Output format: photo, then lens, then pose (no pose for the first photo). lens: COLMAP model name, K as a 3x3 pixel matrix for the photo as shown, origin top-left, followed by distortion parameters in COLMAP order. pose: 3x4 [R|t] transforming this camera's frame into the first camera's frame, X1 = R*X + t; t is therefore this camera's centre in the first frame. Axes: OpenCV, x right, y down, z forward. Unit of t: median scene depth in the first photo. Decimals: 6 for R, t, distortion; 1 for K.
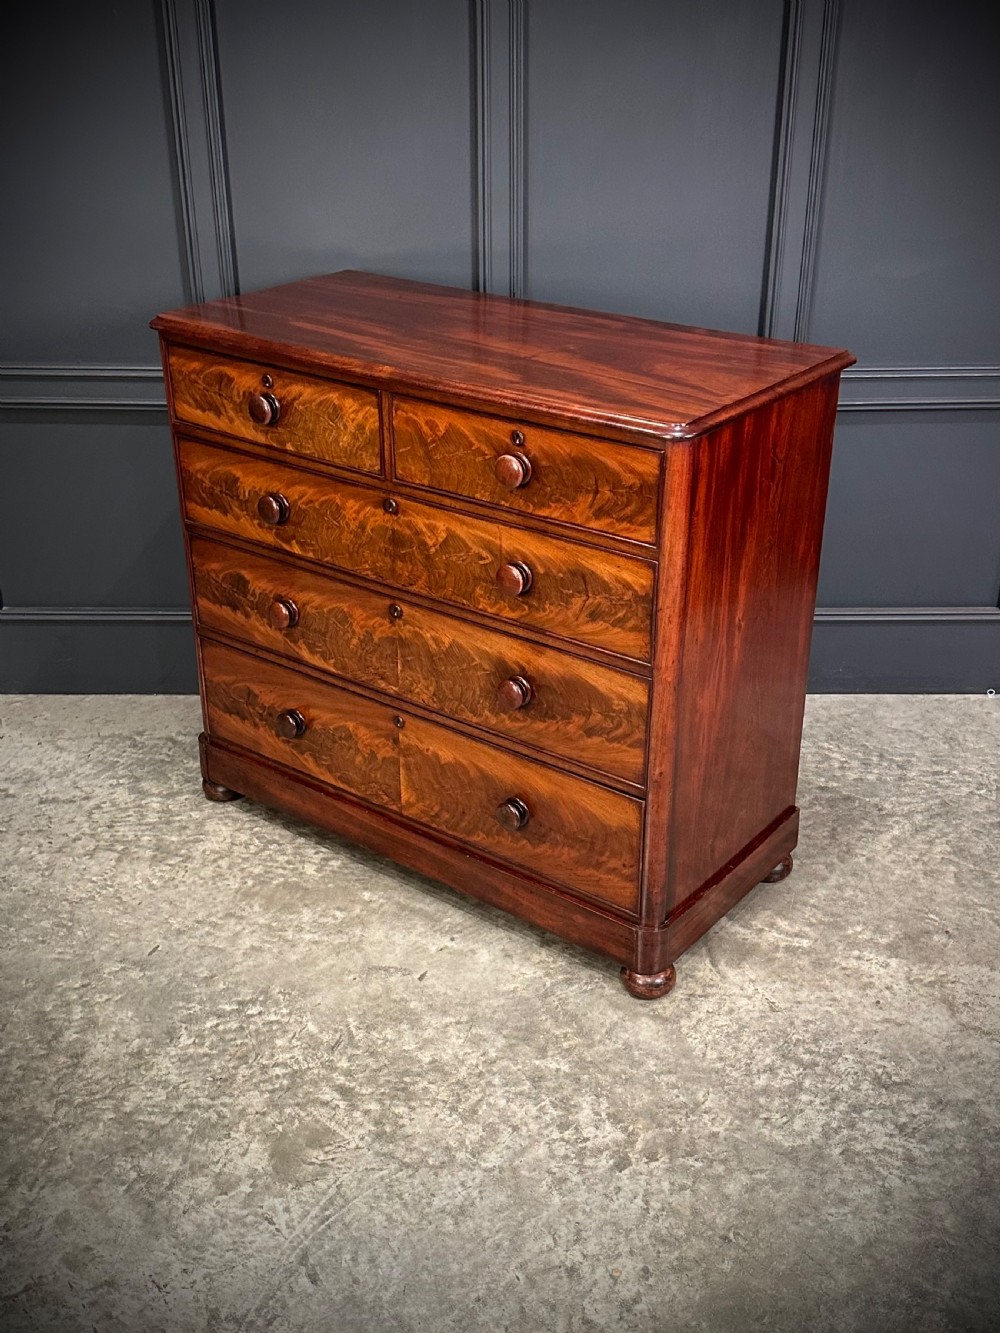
lens RADIAL K [[1402.5, 0, 511.0], [0, 1402.5, 670.9], [0, 0, 1]] dist [0.203394, -0.405347]
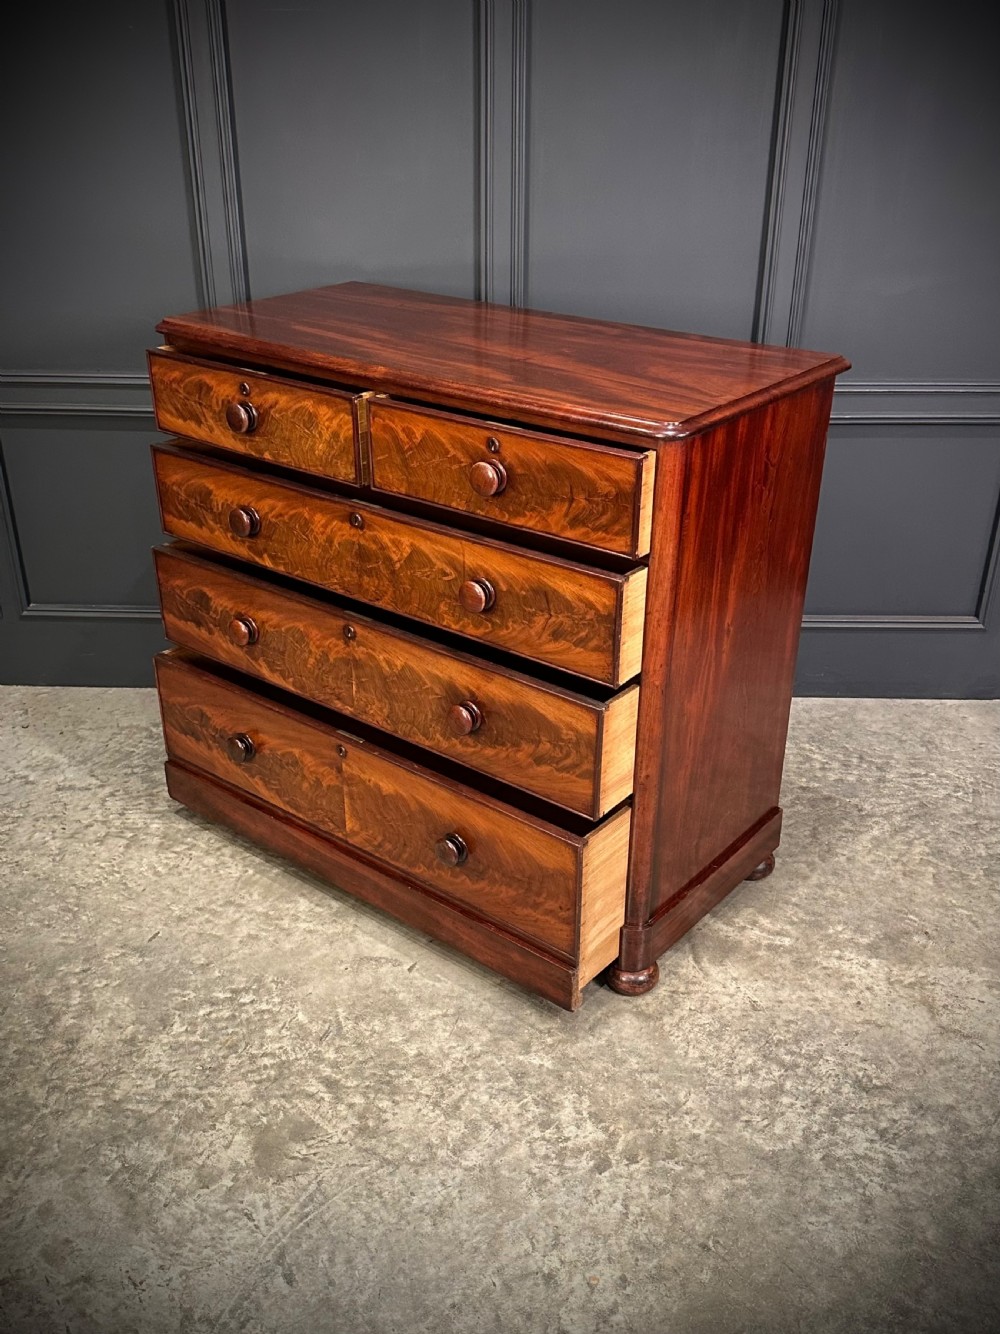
lens RADIAL K [[1225.9, 0, 493.9], [0, 1225.9, 692.9], [0, 0, 1]] dist [0.210430, -0.438688]
pose [[0.999671, 0.014678, -0.021051, 0.013919], [-0.014276, 0.999715, 0.019130, -0.001871], [0.021326, -0.018823, 0.999595, 0.115370]]
